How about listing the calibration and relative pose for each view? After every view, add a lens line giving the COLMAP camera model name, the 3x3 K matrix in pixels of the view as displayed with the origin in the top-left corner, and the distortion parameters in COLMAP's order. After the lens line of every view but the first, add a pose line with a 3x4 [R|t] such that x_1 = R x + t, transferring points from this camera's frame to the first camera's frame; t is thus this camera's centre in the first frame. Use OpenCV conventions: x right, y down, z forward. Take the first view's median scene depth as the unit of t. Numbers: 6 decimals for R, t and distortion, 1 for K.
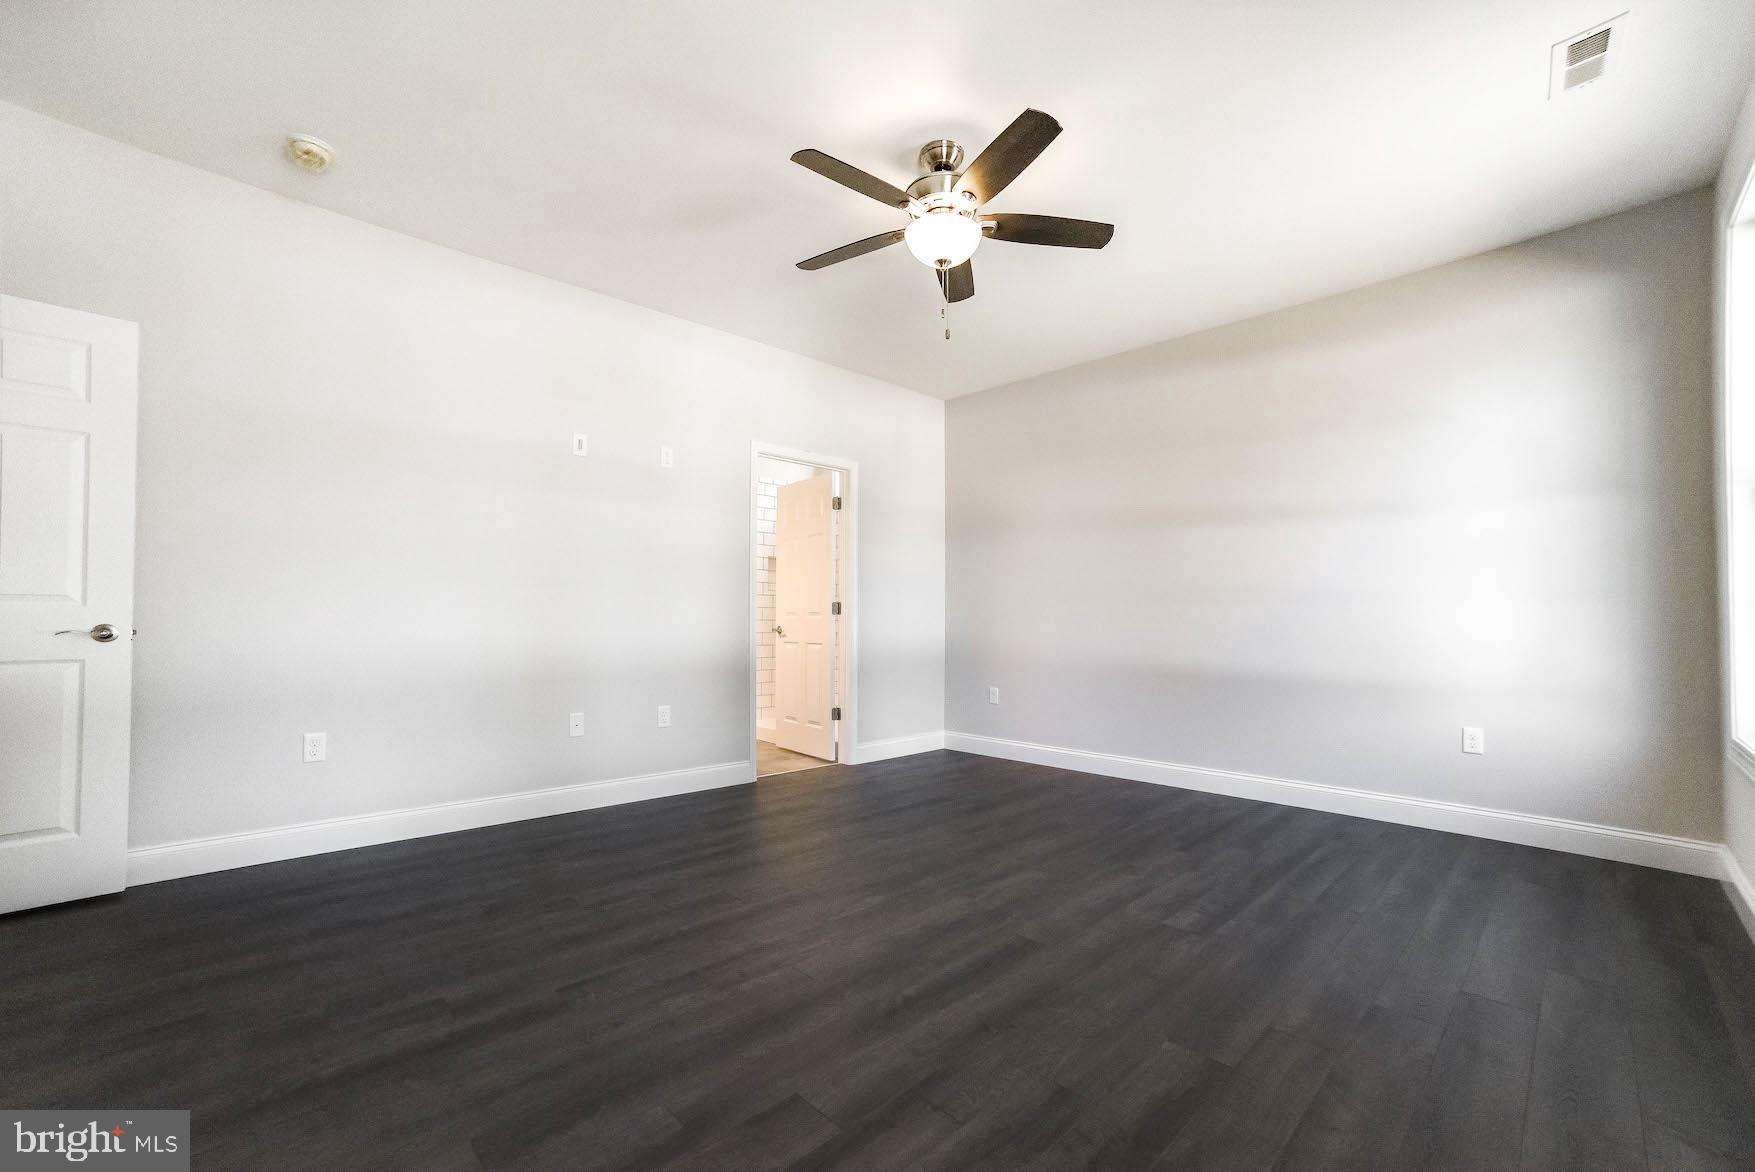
lens RADIAL K [[712.6, 0, 889.7], [0, 712.6, 605.6], [0, 0, 1]] dist [-0.095686, 0.038146]
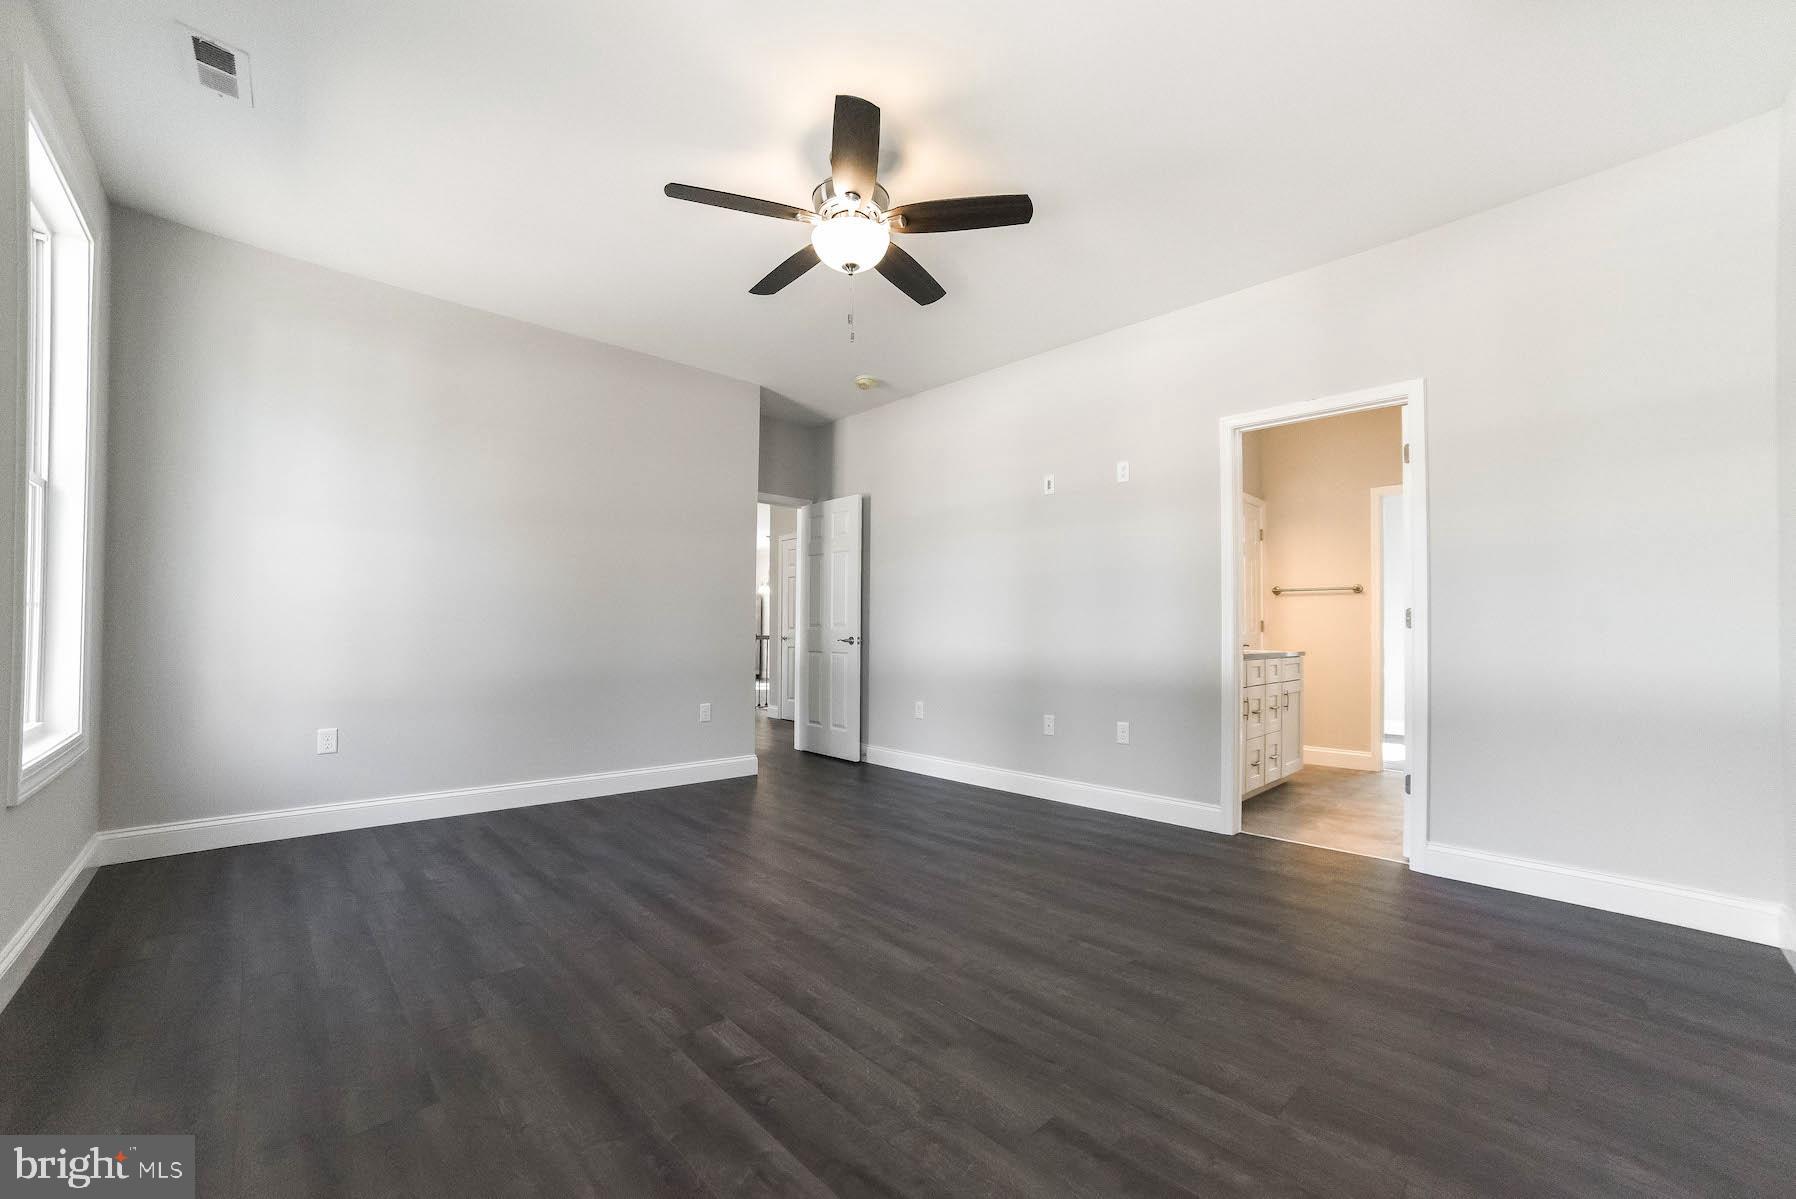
lens RADIAL K [[729.3, 0, 910.5], [0, 729.3, 619.6], [0, 0, 1]] dist [-0.095686, 0.038146]
pose [[-0.005303, -0.026913, -0.999624, 1.074901], [0.010704, 0.999579, -0.026969, 0.033972], [0.999929, -0.010843, -0.005012, 1.094321]]
